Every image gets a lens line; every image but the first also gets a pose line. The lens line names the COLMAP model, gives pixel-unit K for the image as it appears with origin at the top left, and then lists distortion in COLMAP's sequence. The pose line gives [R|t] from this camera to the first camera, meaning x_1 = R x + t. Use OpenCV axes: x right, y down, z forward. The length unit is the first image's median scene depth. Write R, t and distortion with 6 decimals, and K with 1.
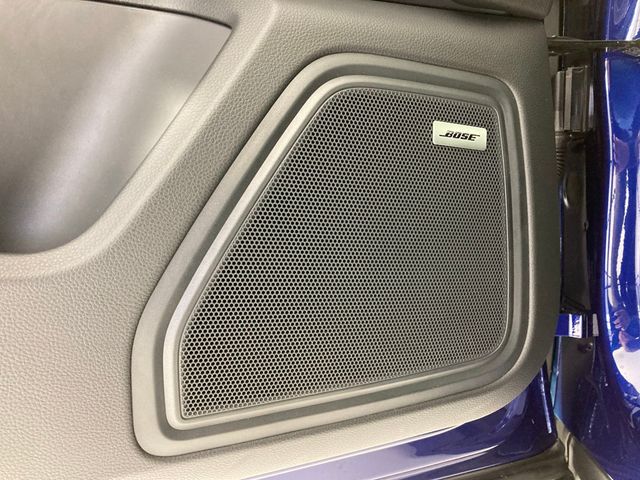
lens RADIAL K [[535.5, 0, 320.0], [0, 535.5, 240.0], [0, 0, 1]] dist [0.018591, 0.006518]
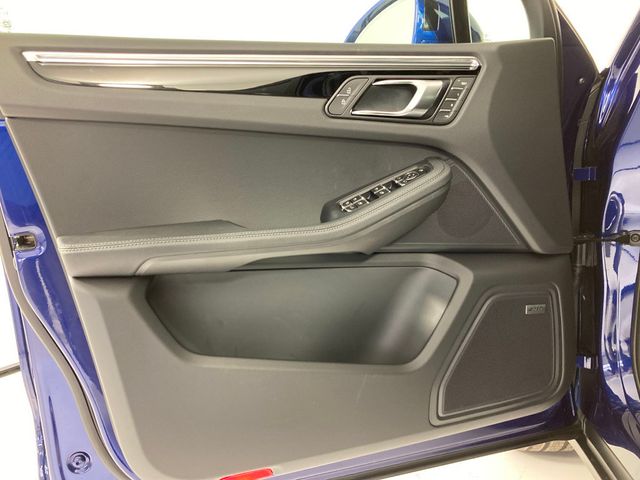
lens RADIAL K [[535.5, 0, 320.0], [0, 535.5, 240.0], [0, 0, 1]] dist [0.018591, 0.006518]
pose [[0.998018, -0.010951, -0.061961, -0.383535], [0.014358, 0.998393, 0.054816, -0.421175], [0.061261, -0.055597, 0.996572, -1.023750]]
